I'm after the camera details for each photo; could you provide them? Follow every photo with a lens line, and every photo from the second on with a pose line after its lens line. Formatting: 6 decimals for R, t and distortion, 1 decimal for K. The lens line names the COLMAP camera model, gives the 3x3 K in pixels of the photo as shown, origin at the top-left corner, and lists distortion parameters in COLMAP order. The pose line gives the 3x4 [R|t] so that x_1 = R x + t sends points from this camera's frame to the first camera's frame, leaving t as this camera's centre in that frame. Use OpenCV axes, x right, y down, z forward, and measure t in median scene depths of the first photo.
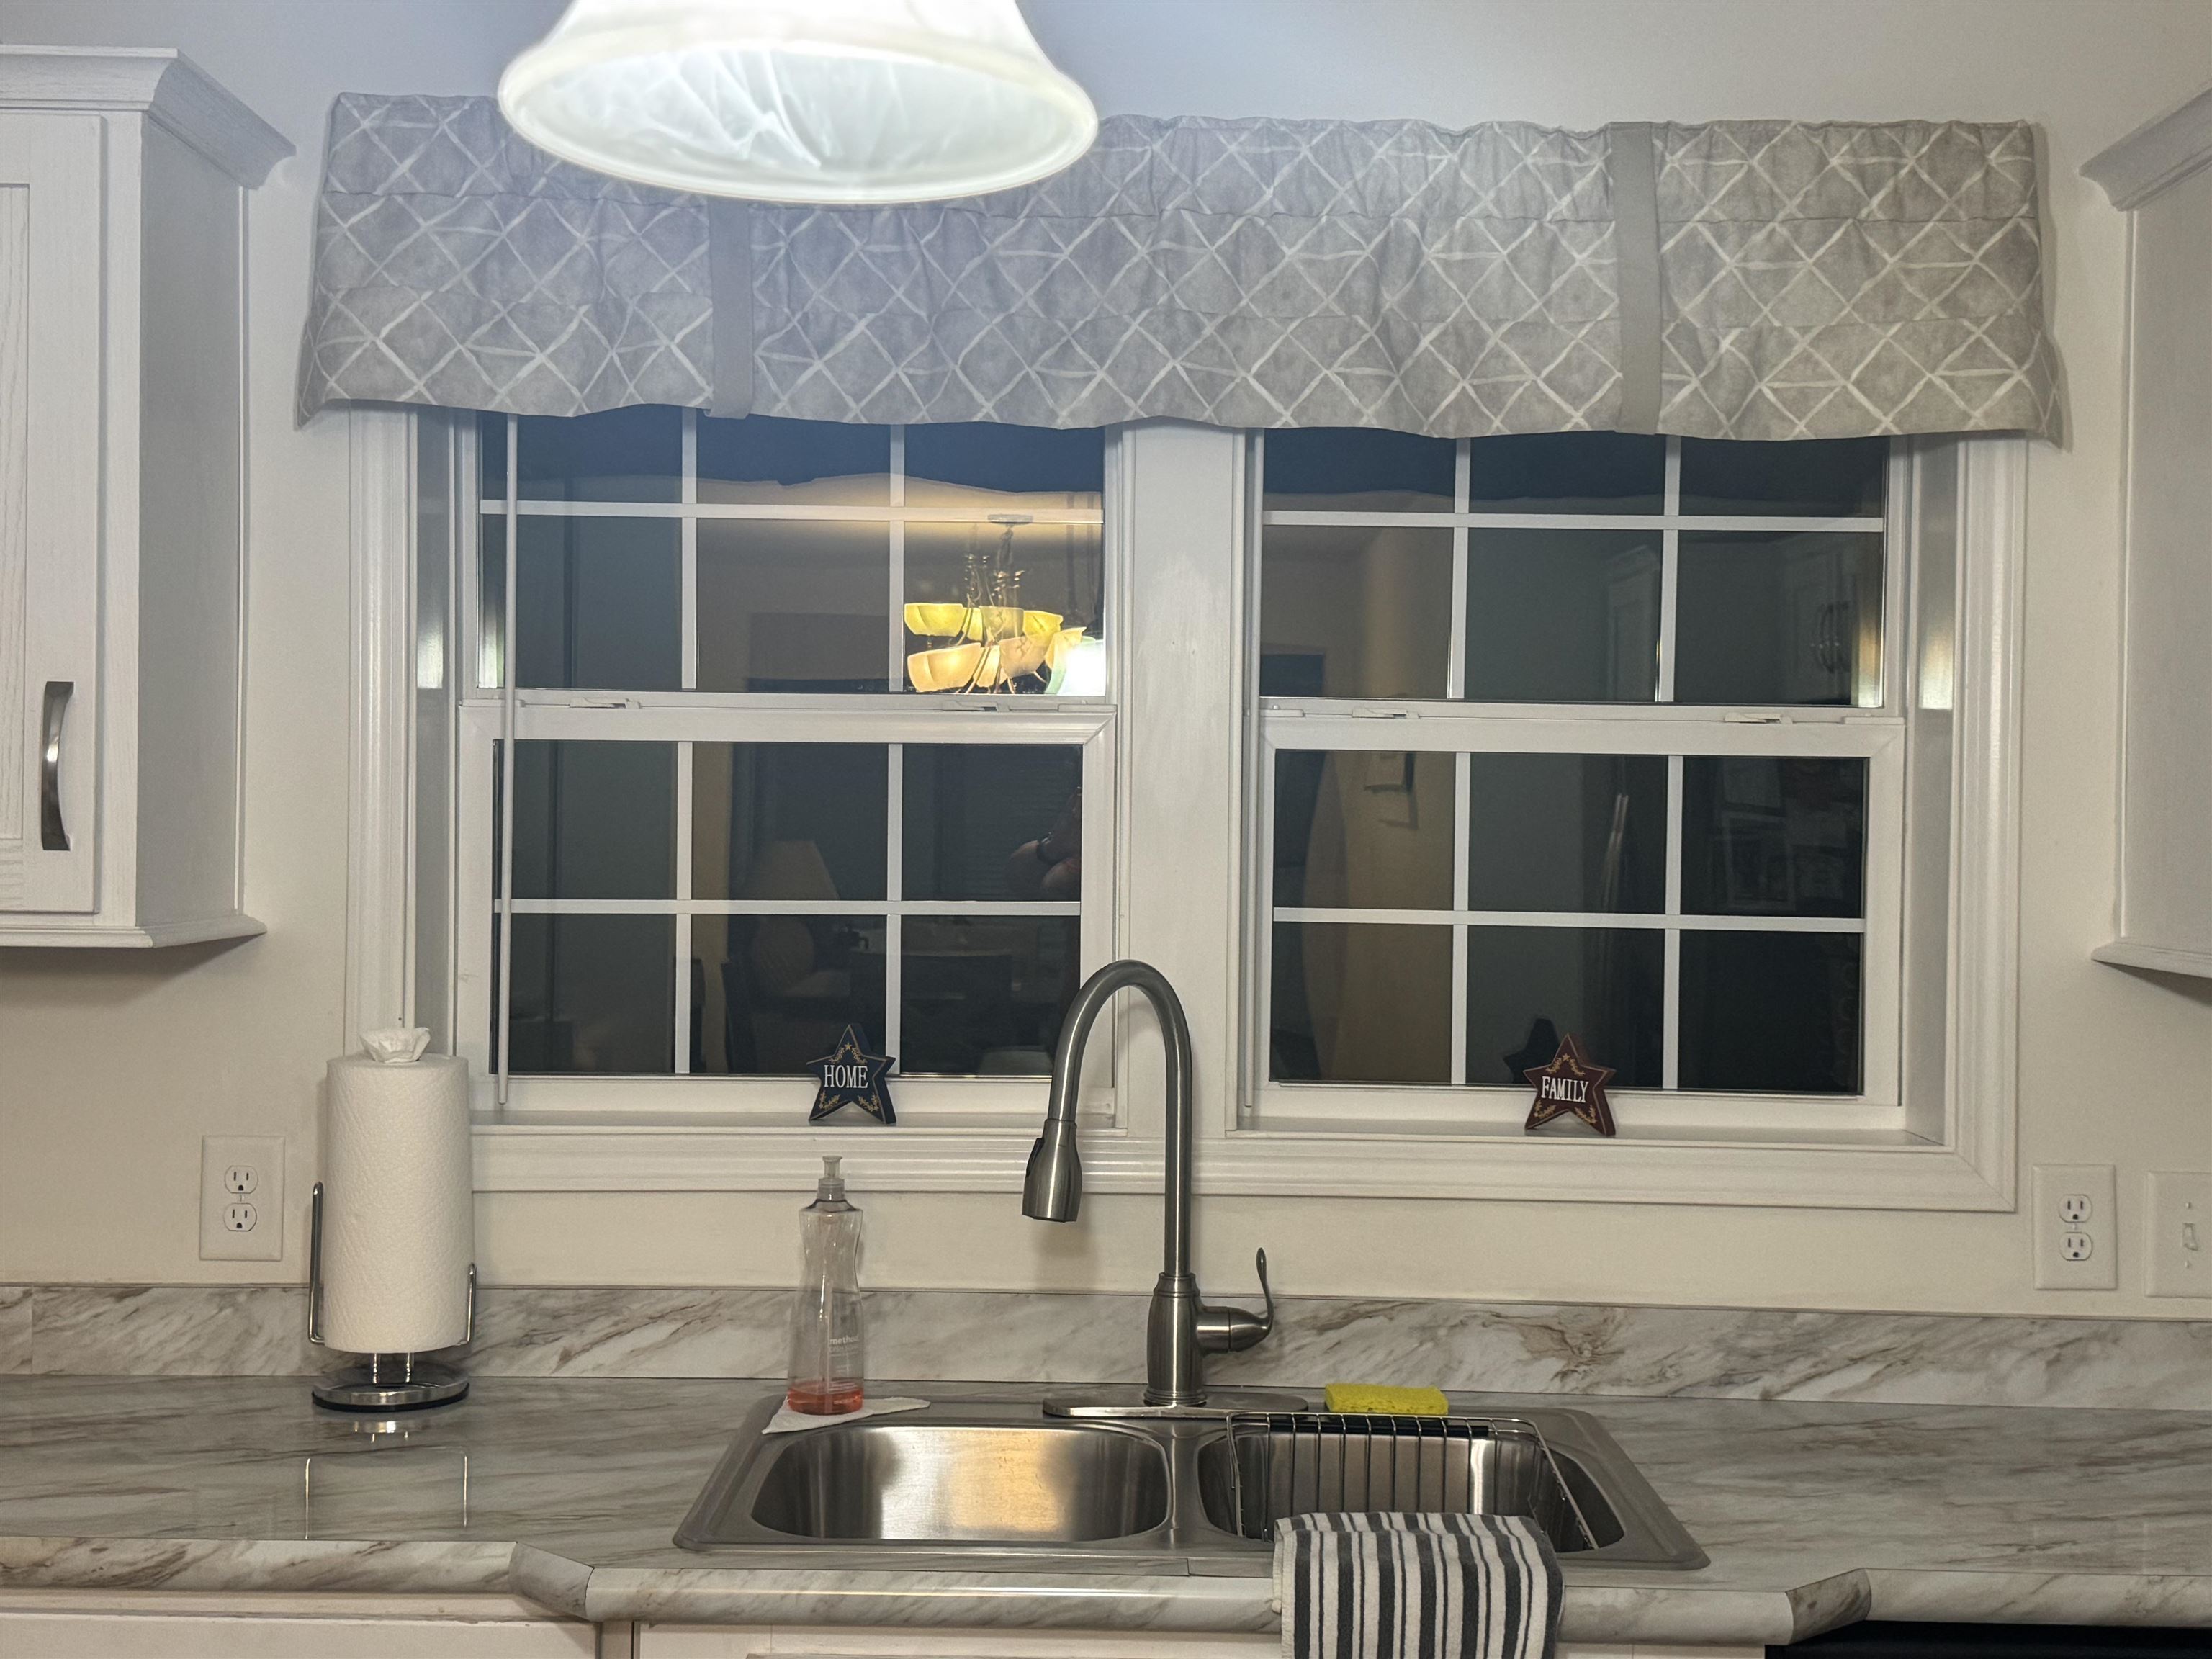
lens RADIAL K [[2696.9, 0, 1105.0], [0, 2696.9, 825.8], [0, 0, 1]] dist [0.114191, 0.000000]
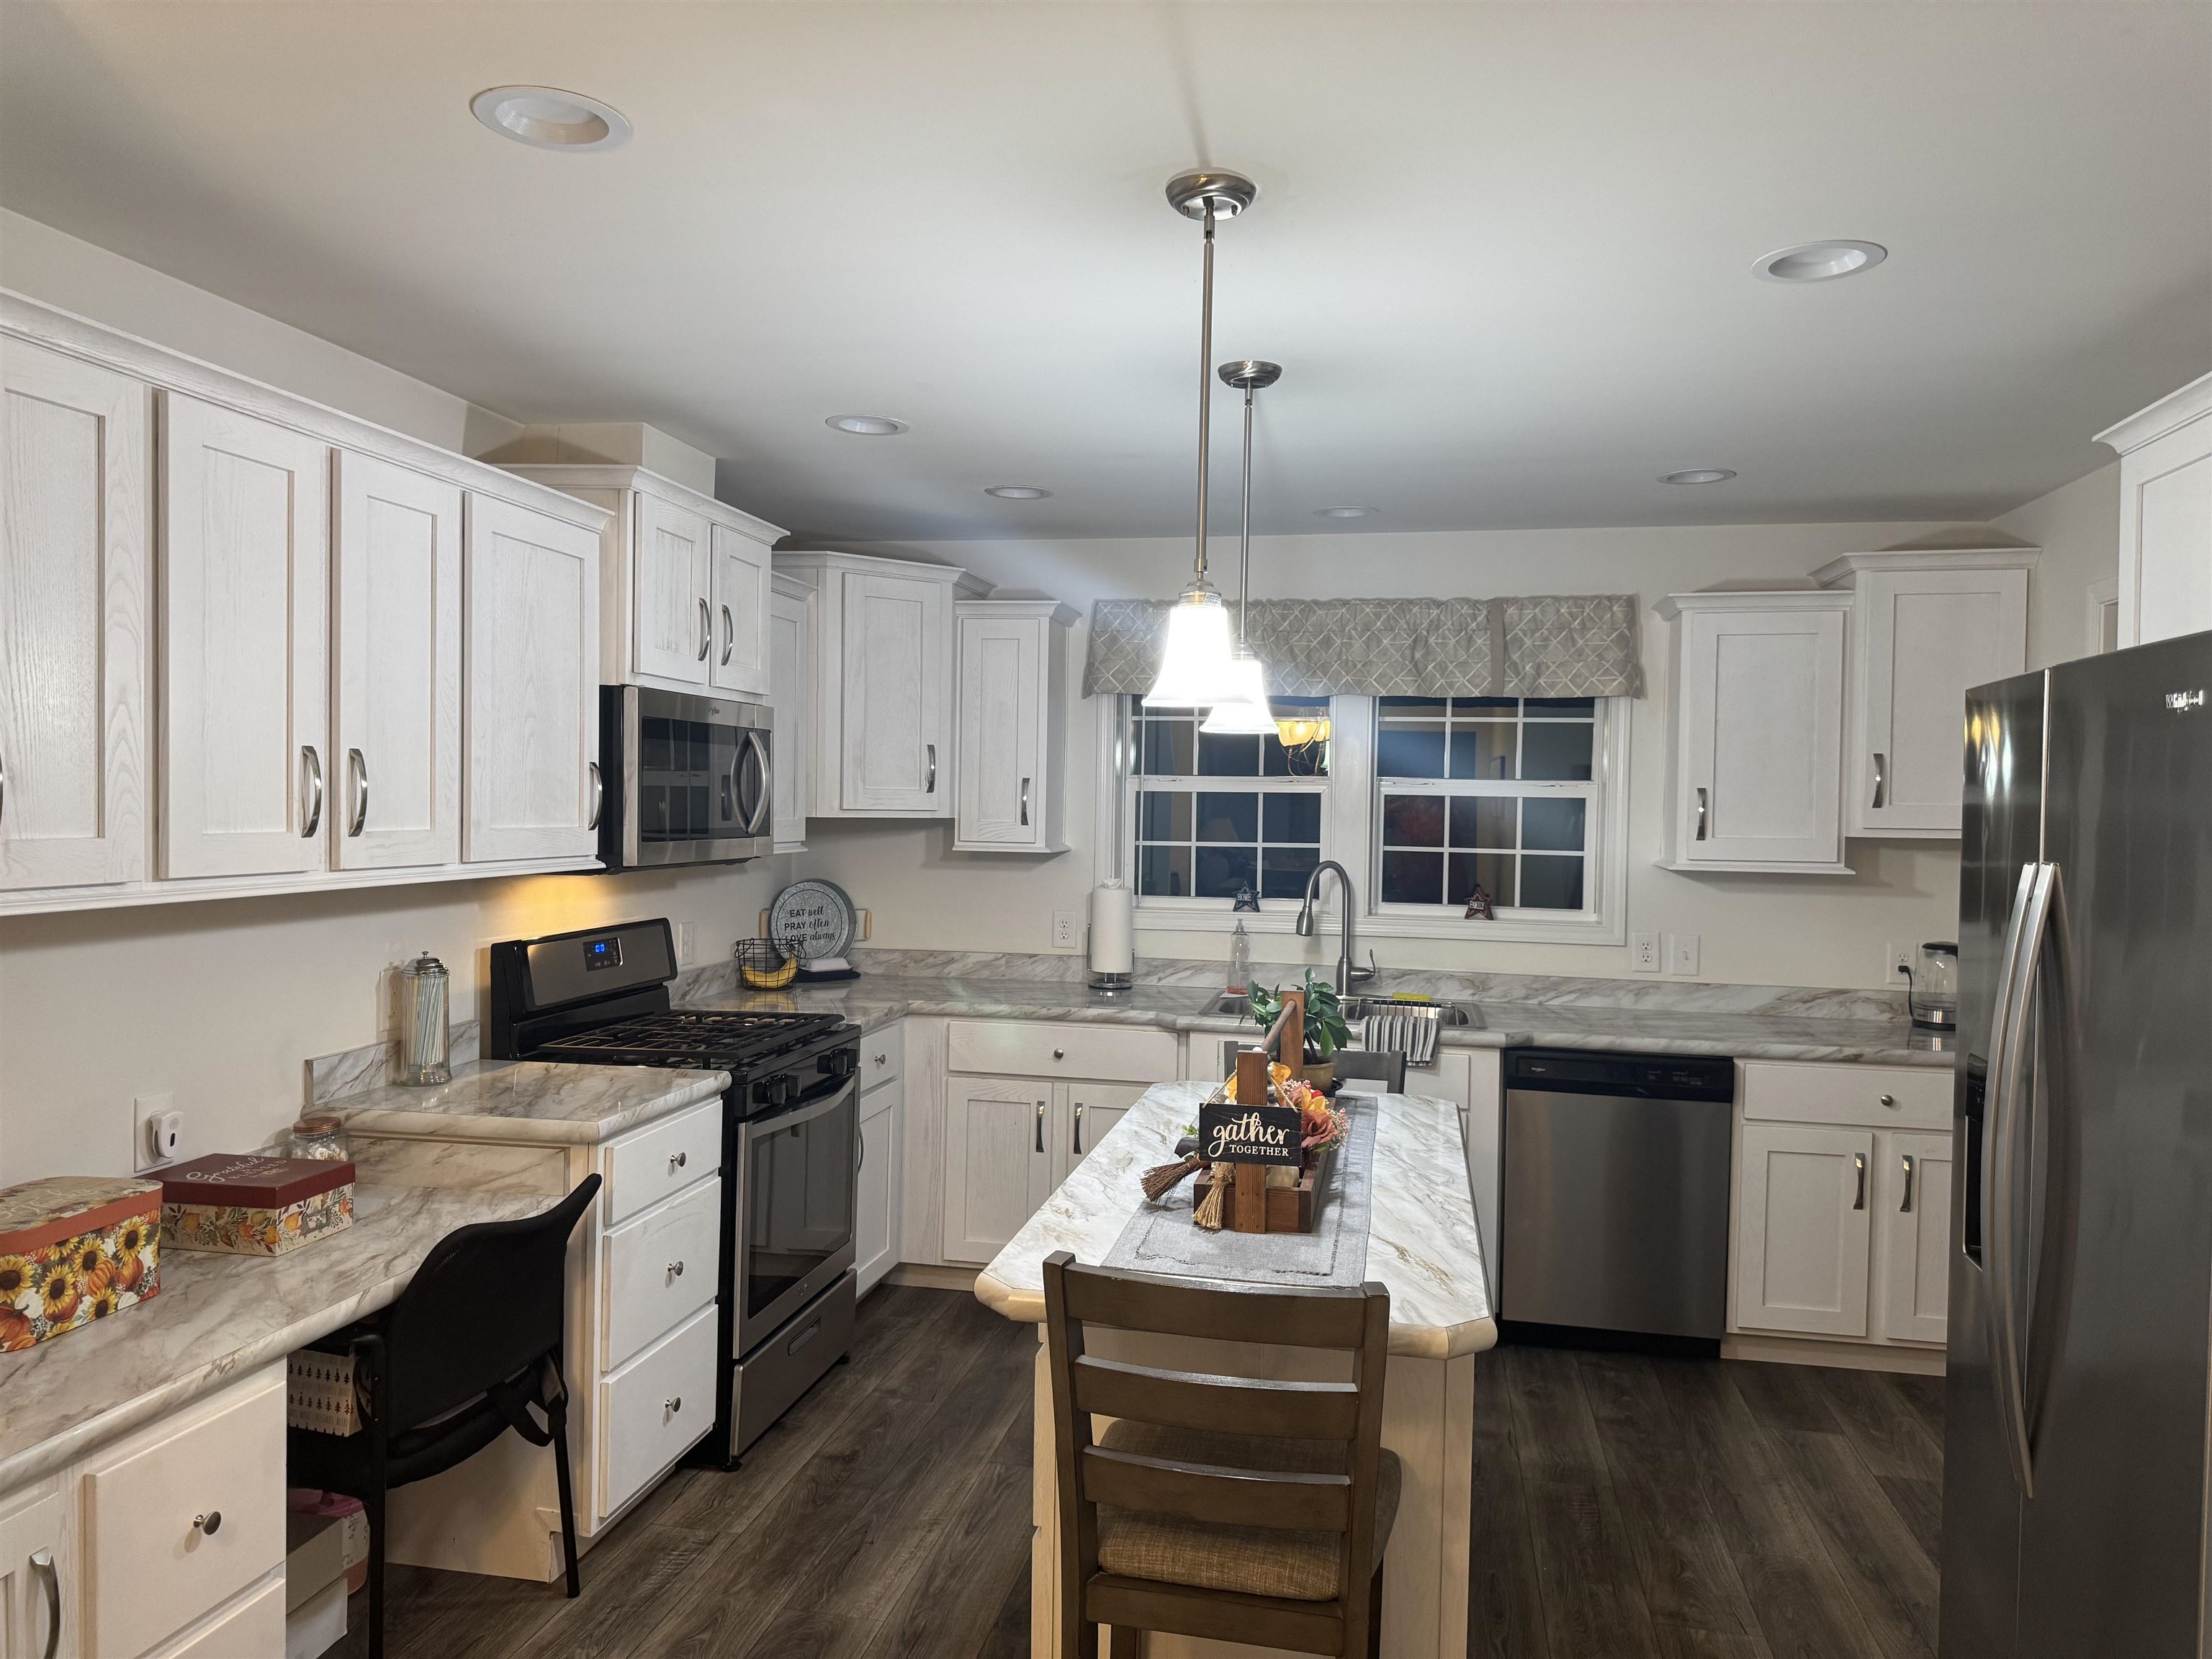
lens RADIAL K [[1565.1, 0, 1091.2], [0, 1565.1, 828.2], [0, 0, 1]] dist [0.094500, -0.114469]
pose [[0.981028, 0.007758, -0.193712, 0.086297], [-0.004977, 0.999877, 0.014842, -0.015690], [0.193804, -0.013597, 0.980946, -0.871247]]
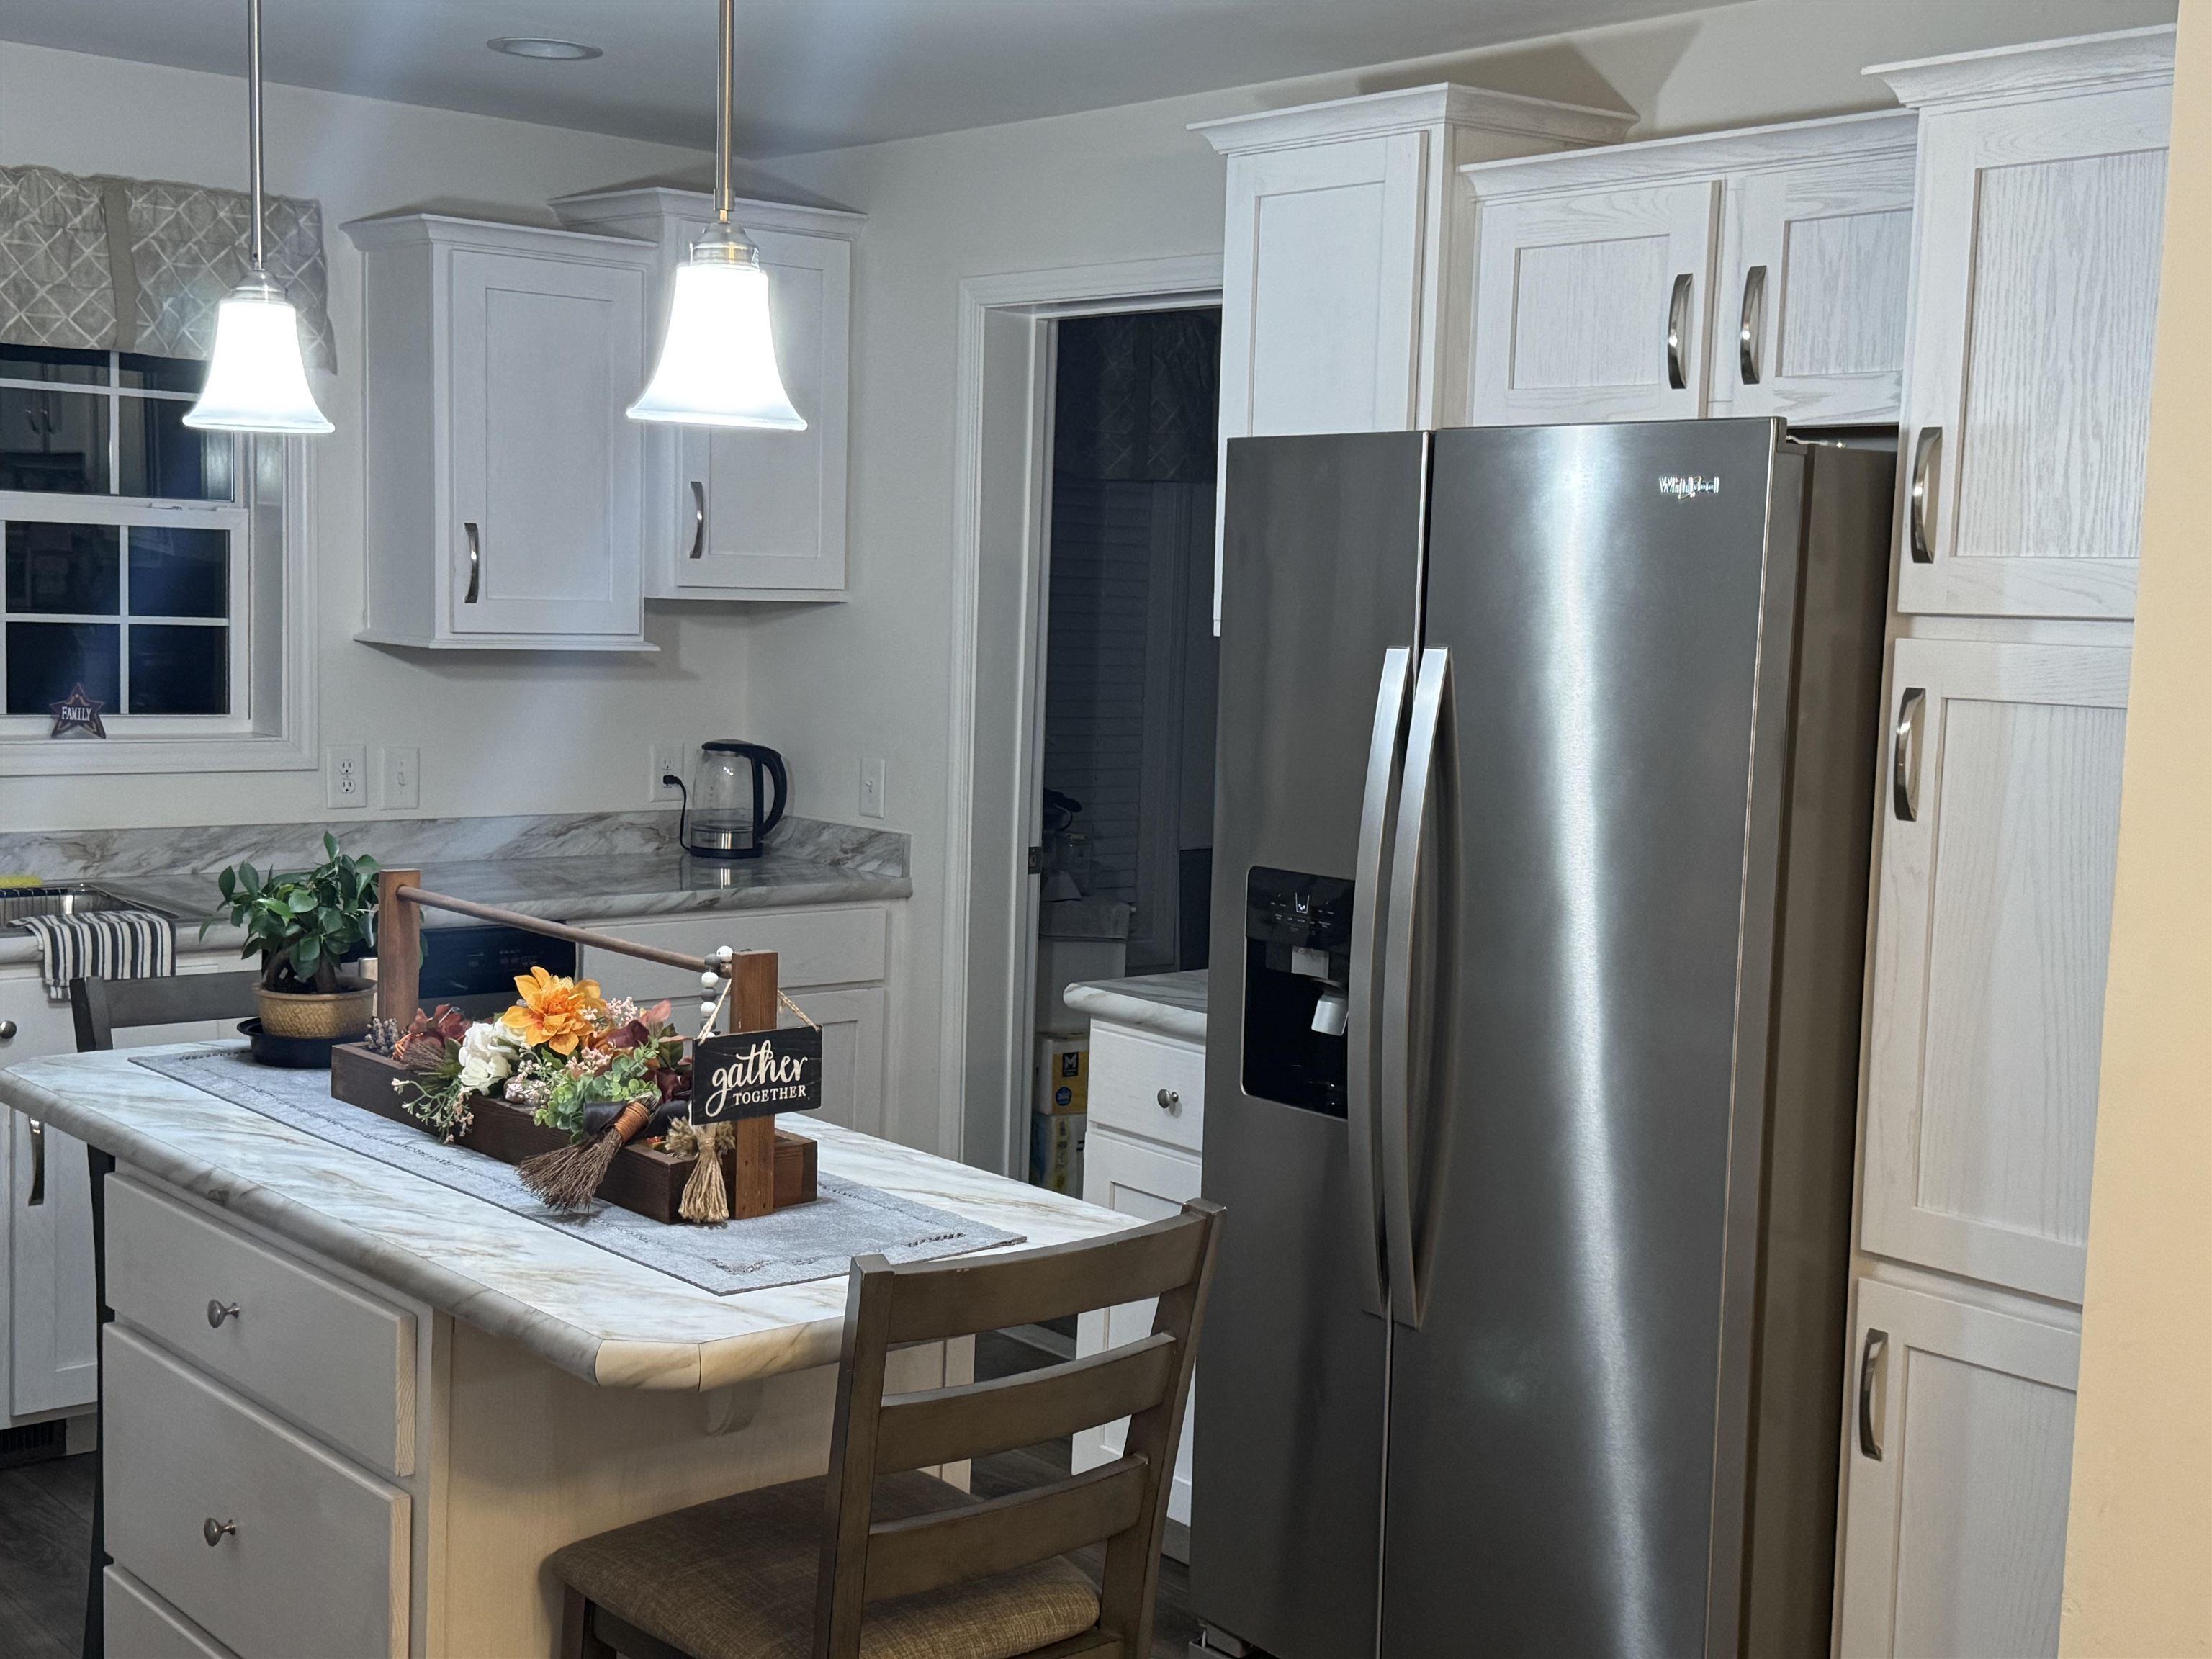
lens RADIAL K [[2696.9, 0, 1118.1], [0, 2696.9, 842.7], [0, 0, 1]] dist [0.114191, 0.000000]
pose [[0.749806, -0.054713, 0.659392, -0.525741], [-0.022322, 0.993916, 0.107853, -0.029625], [-0.661281, -0.095588, 0.744023, -0.831251]]
